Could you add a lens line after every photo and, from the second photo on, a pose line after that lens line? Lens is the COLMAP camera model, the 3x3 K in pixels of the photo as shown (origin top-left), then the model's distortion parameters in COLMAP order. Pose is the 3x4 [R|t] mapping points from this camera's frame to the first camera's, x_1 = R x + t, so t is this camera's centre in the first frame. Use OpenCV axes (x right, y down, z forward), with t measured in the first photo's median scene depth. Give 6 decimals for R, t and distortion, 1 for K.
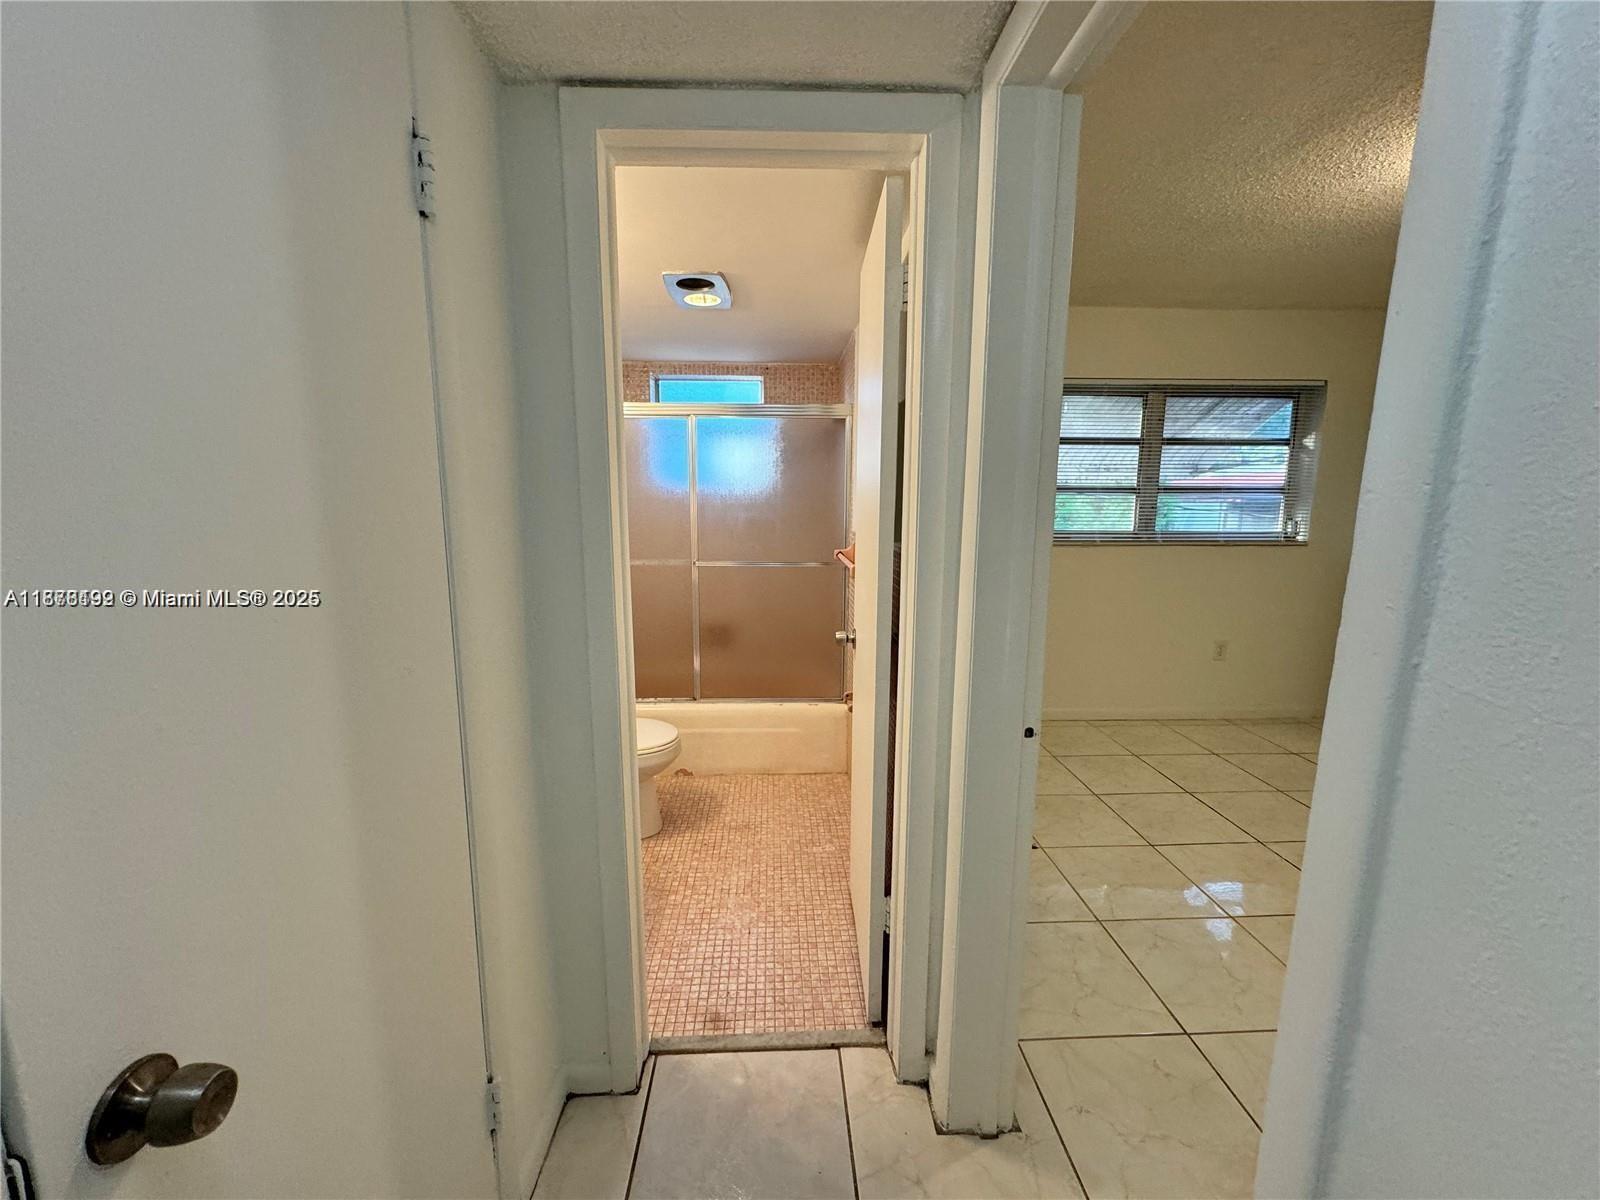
lens RADIAL K [[638.0, 0, 798.0], [0, 638.0, 599.4], [0, 0, 1]] dist [-0.001928, 0.000239]
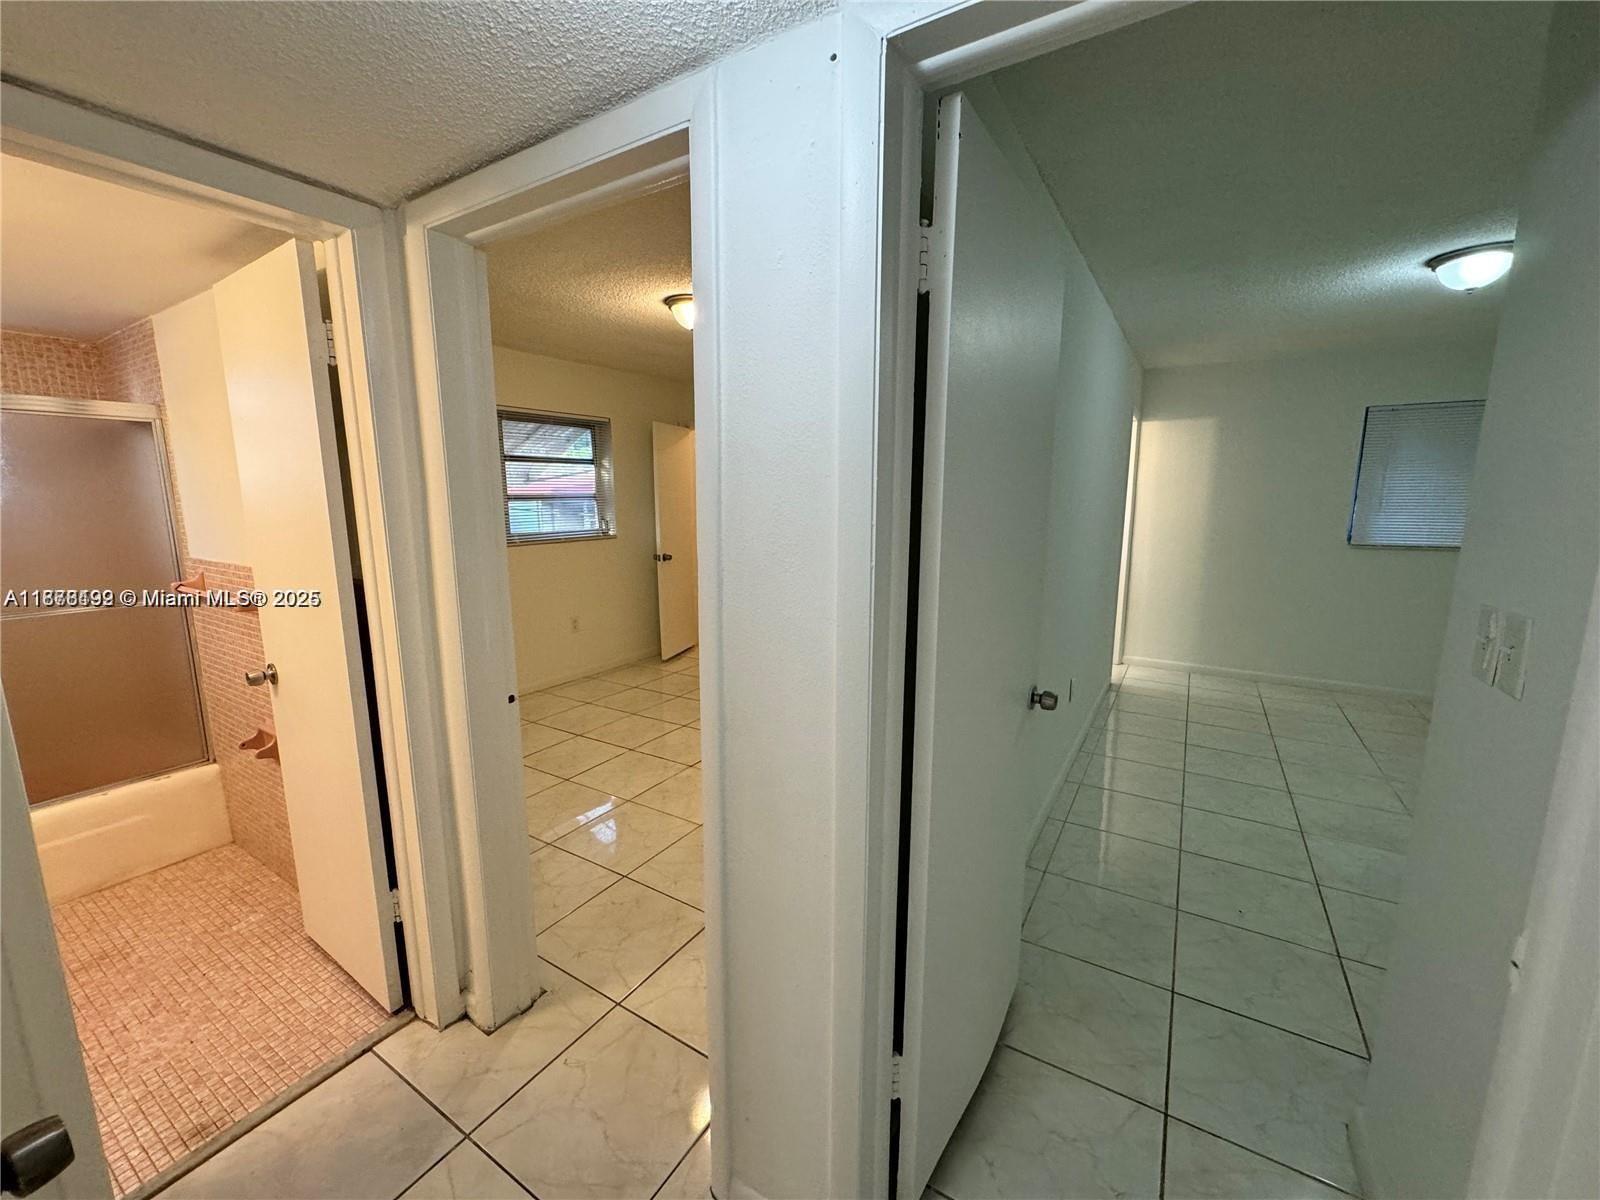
lens RADIAL K [[638.0, 0, 798.0], [0, 638.0, 599.4], [0, 0, 1]] dist [-0.001928, 0.000239]
pose [[0.560011, -0.141059, 0.816389, -0.125704], [0.135588, 0.987717, 0.077654, -0.008297], [-0.817315, 0.067206, 0.572258, -0.099458]]
